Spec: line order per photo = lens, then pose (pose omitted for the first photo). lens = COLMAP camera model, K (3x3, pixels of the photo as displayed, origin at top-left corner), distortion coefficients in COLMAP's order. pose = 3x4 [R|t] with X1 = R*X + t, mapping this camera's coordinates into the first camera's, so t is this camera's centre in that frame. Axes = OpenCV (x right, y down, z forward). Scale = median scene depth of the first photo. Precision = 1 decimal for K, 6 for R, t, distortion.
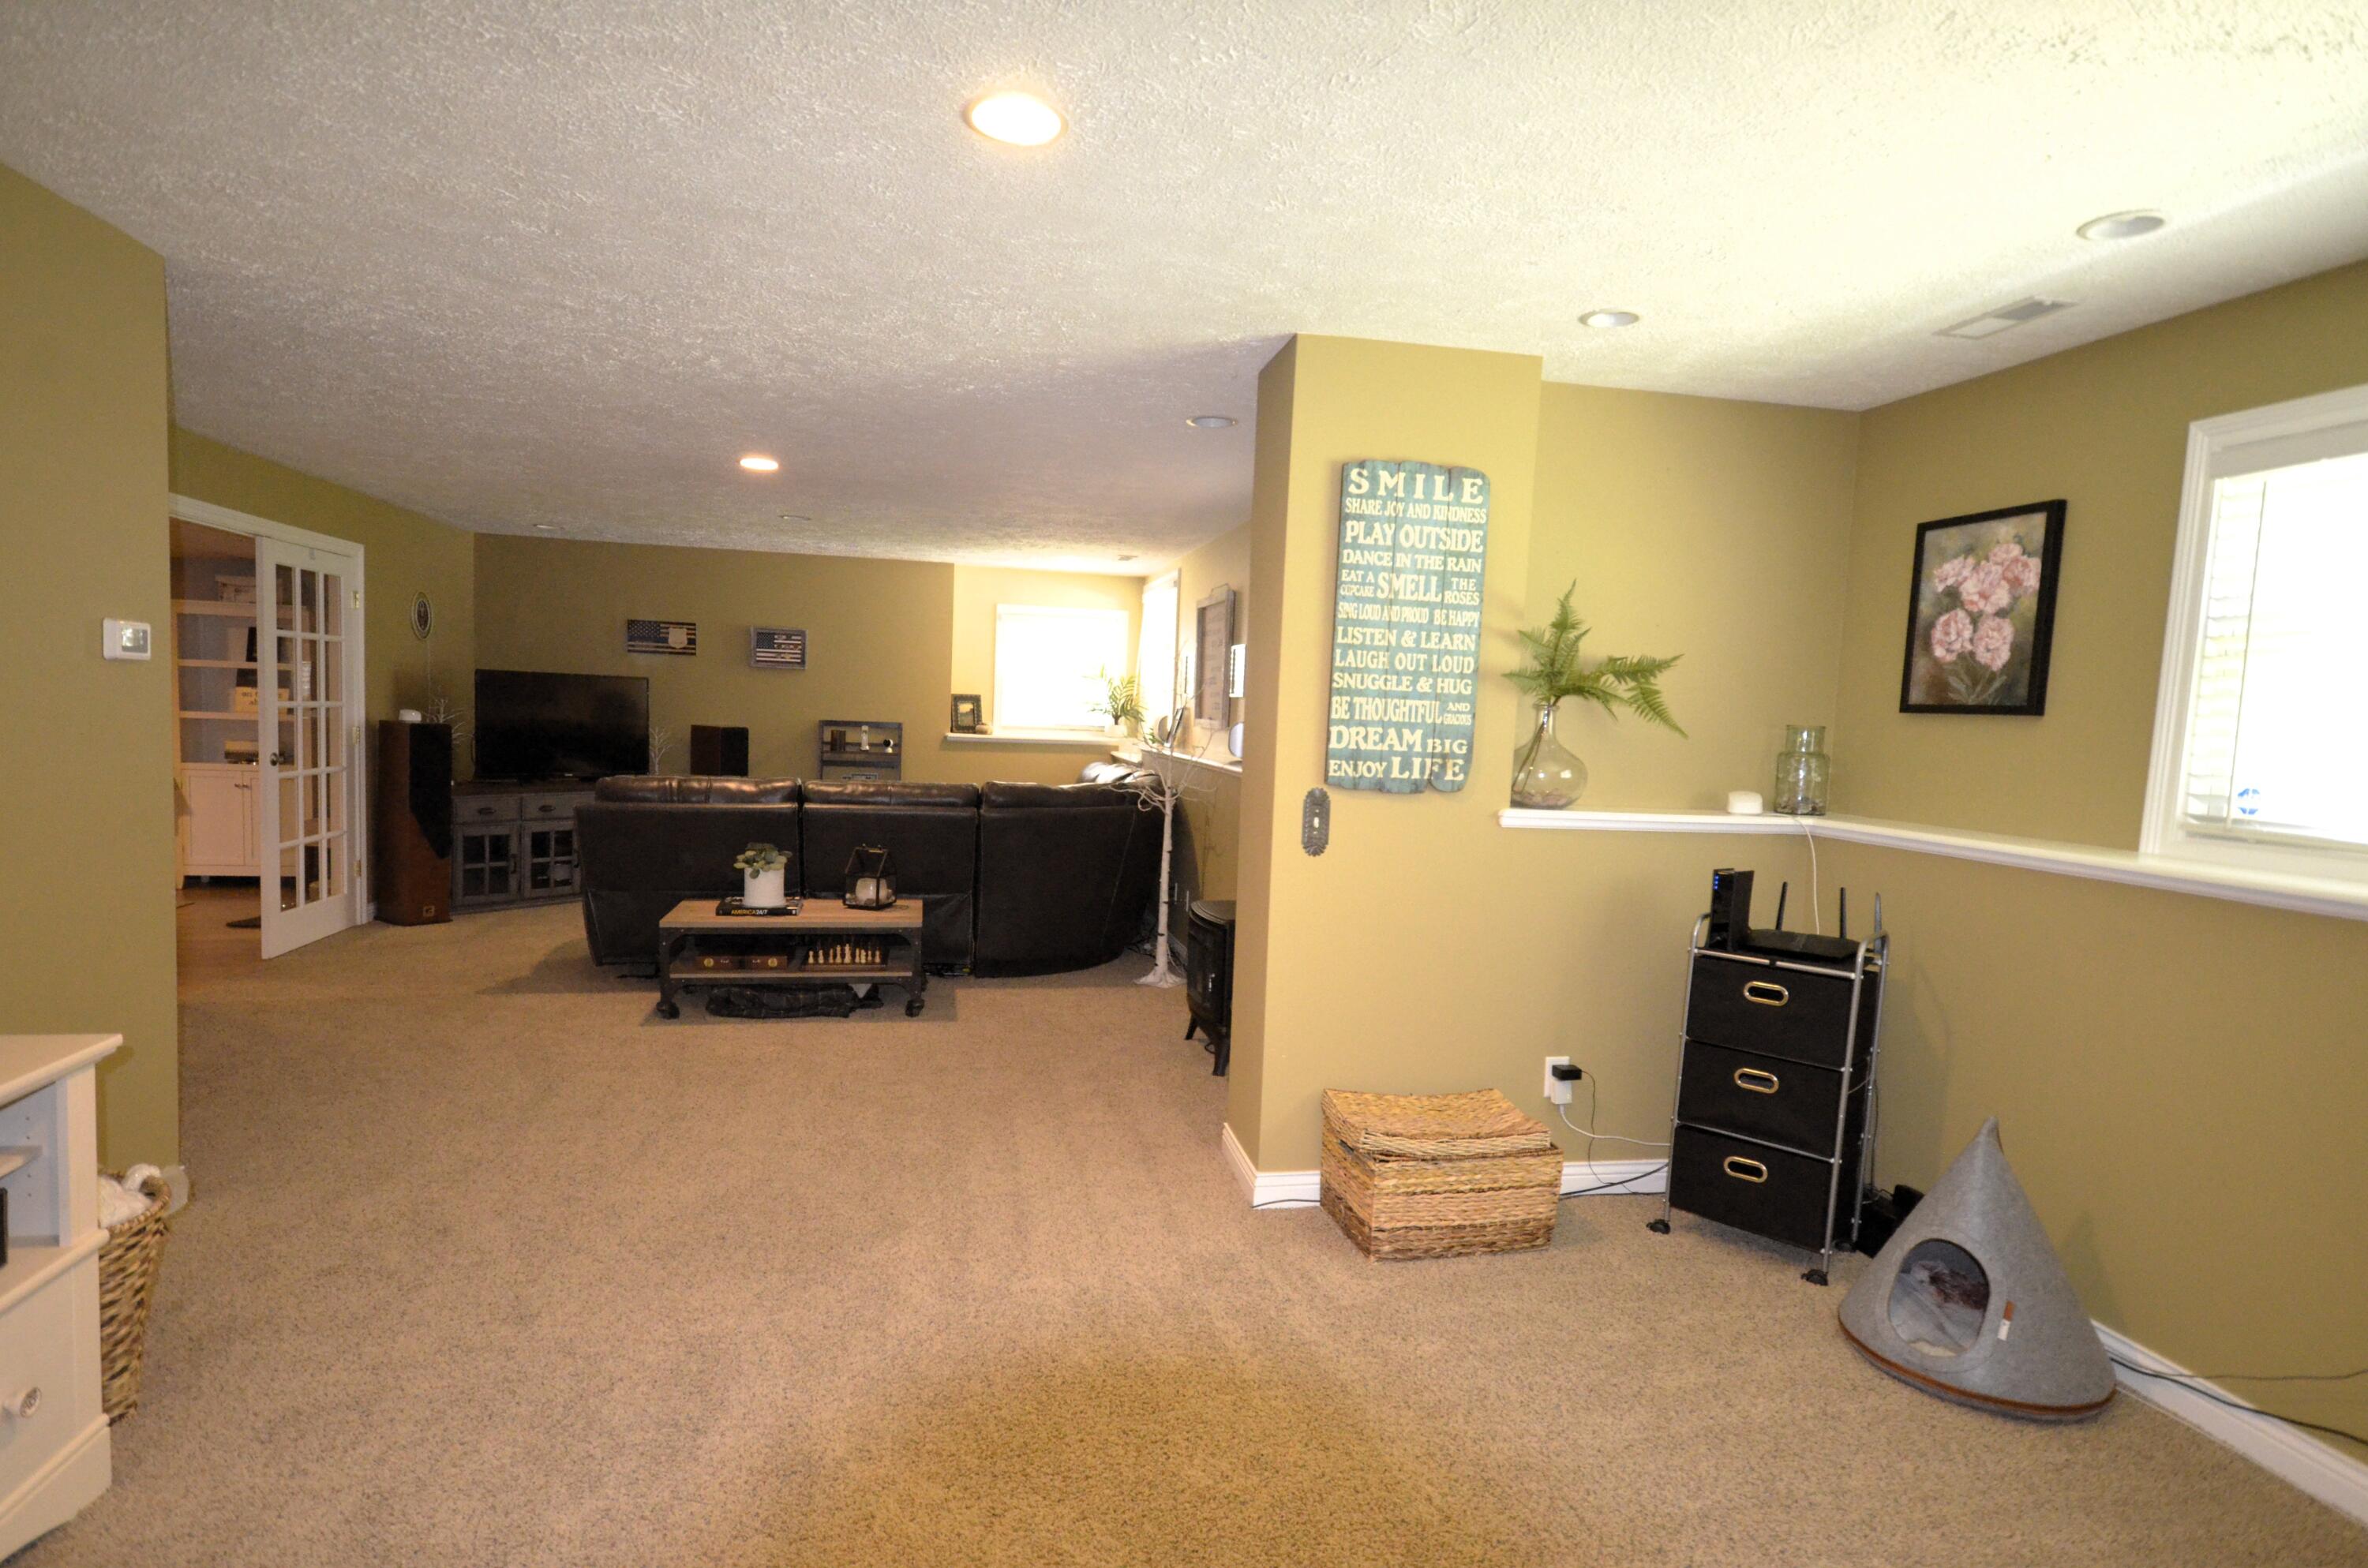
lens RADIAL K [[1259.0, 0, 1180.9], [0, 1259.0, 803.0], [0, 0, 1]] dist [0.017186, 0.000765]
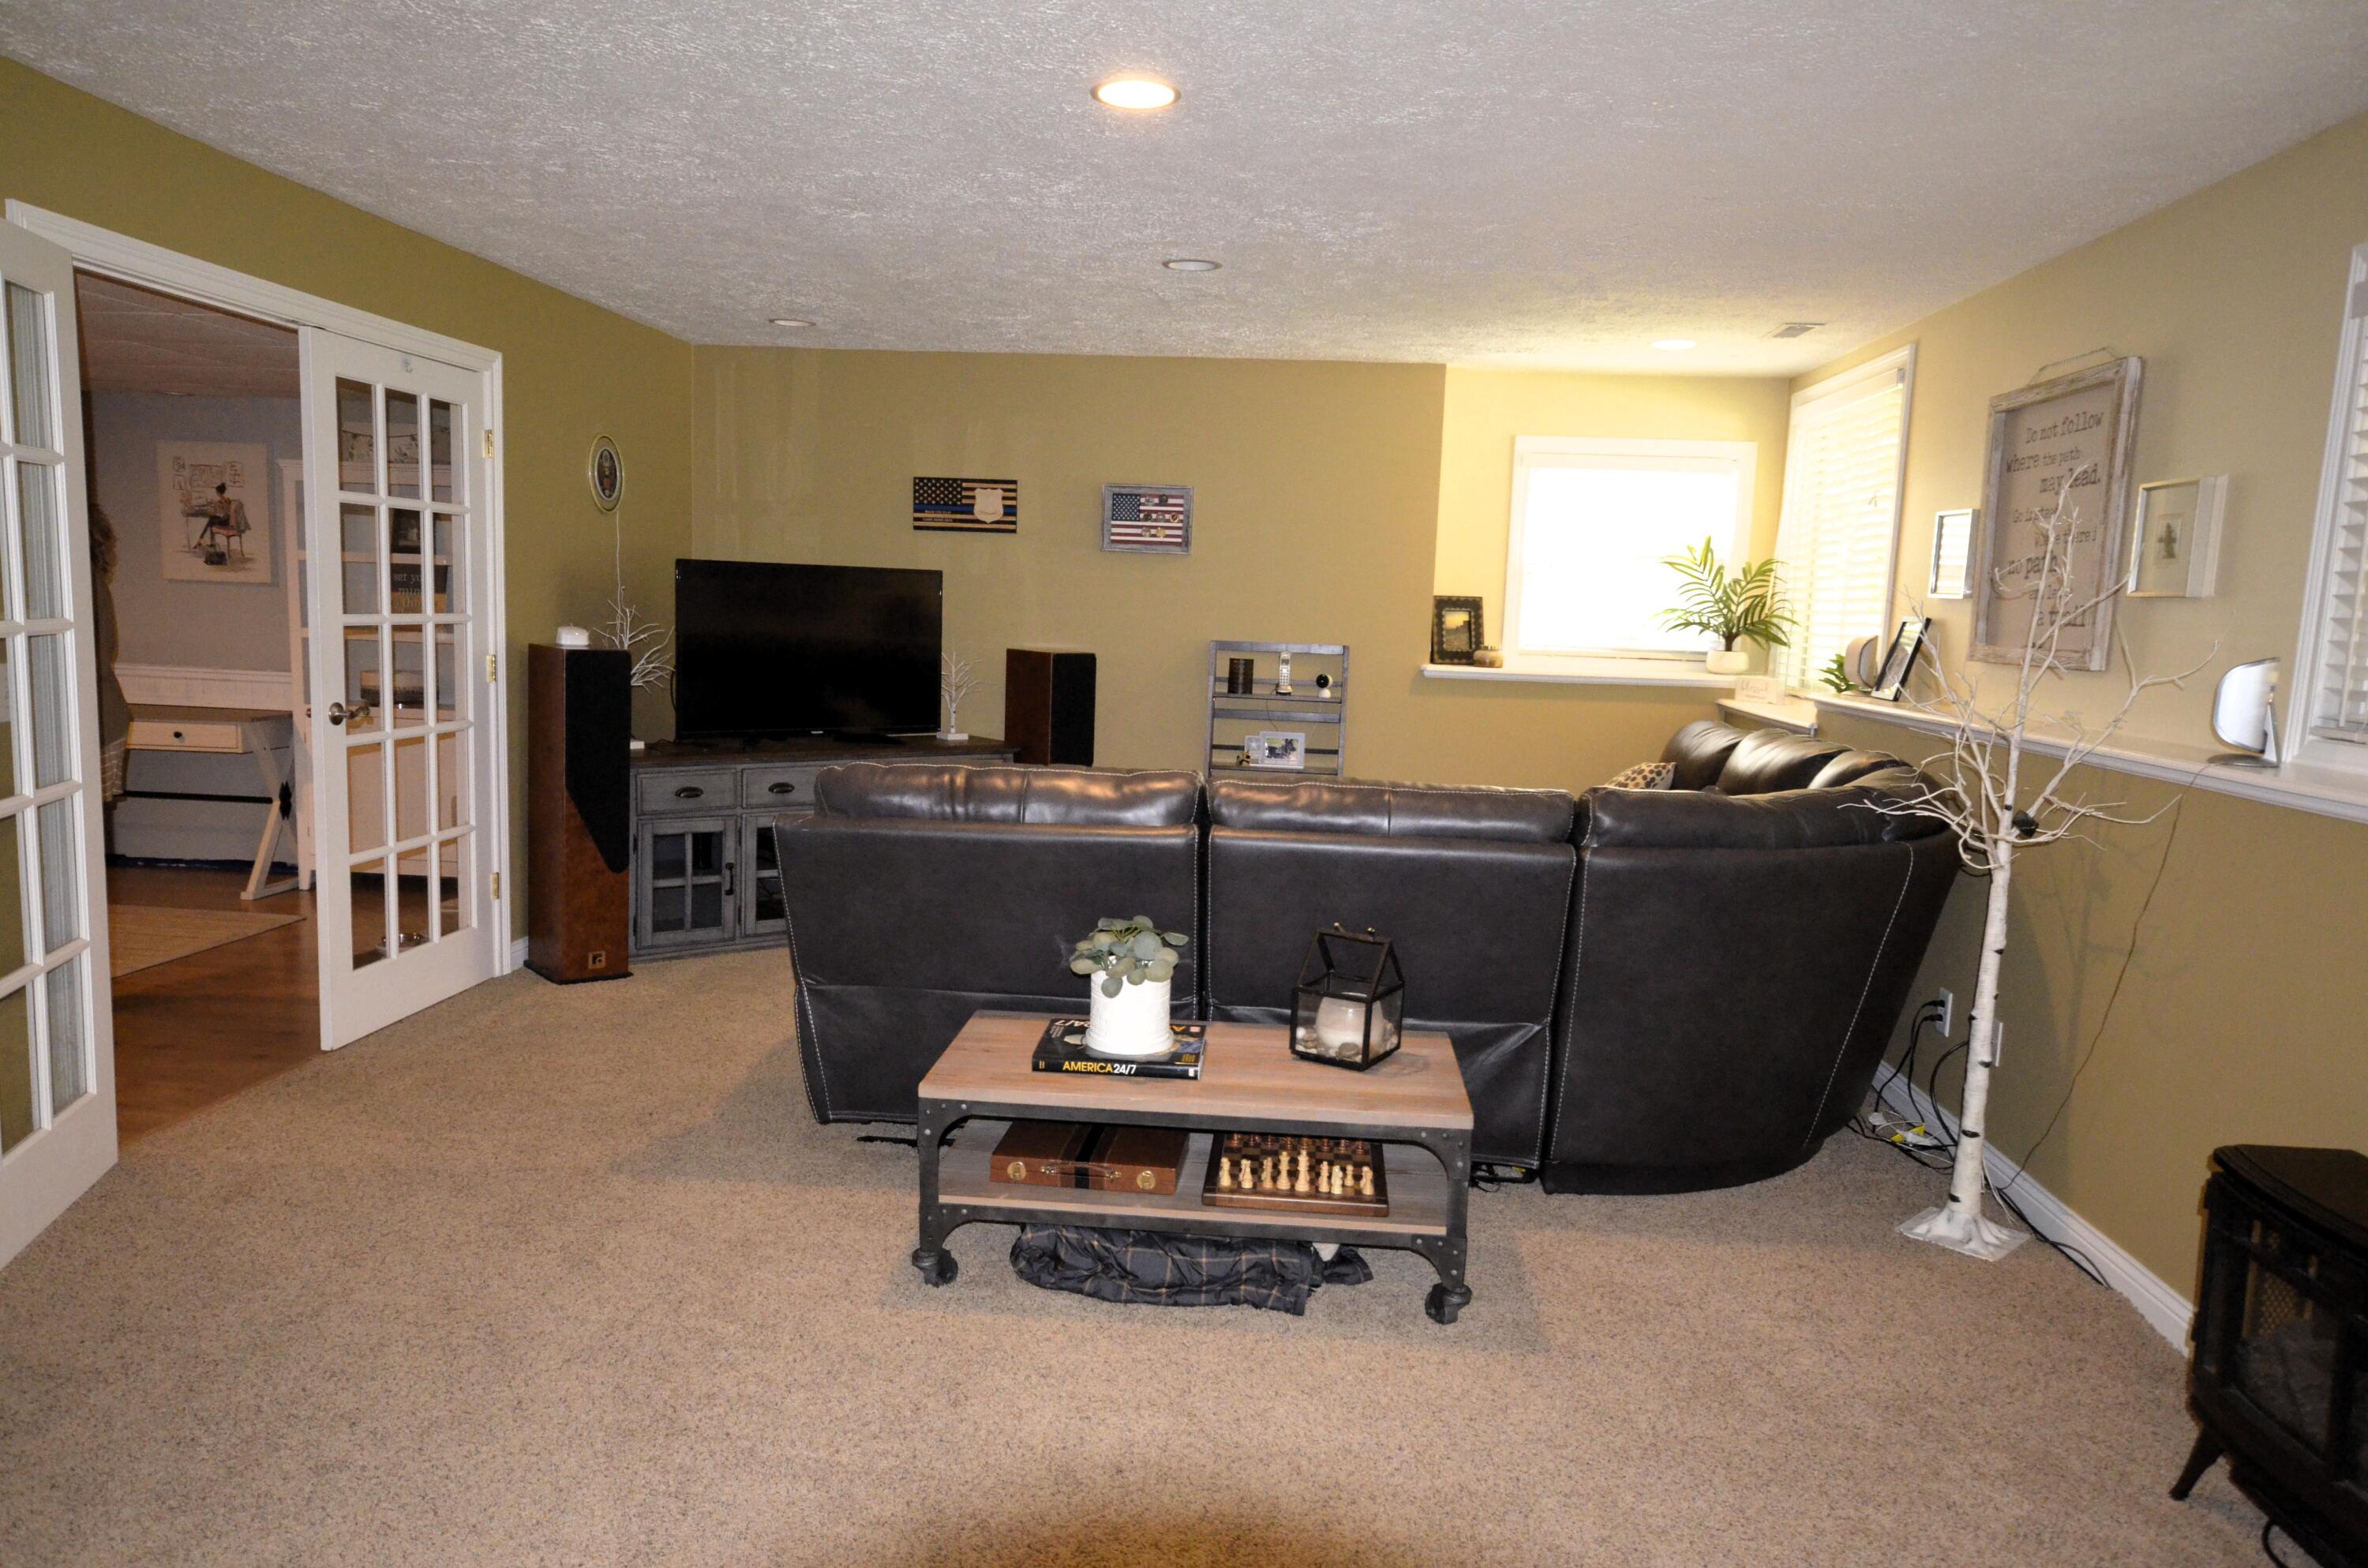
lens RADIAL K [[1541.9, 0, 1188.2], [0, 1541.9, 782.3], [0, 0, 1]] dist [0.000813, 0.001098]
pose [[0.964834, 0.027431, -0.261426, -0.132342], [-0.018483, 0.999158, 0.036624, -0.032370], [0.262211, -0.030504, 0.964528, 0.372316]]
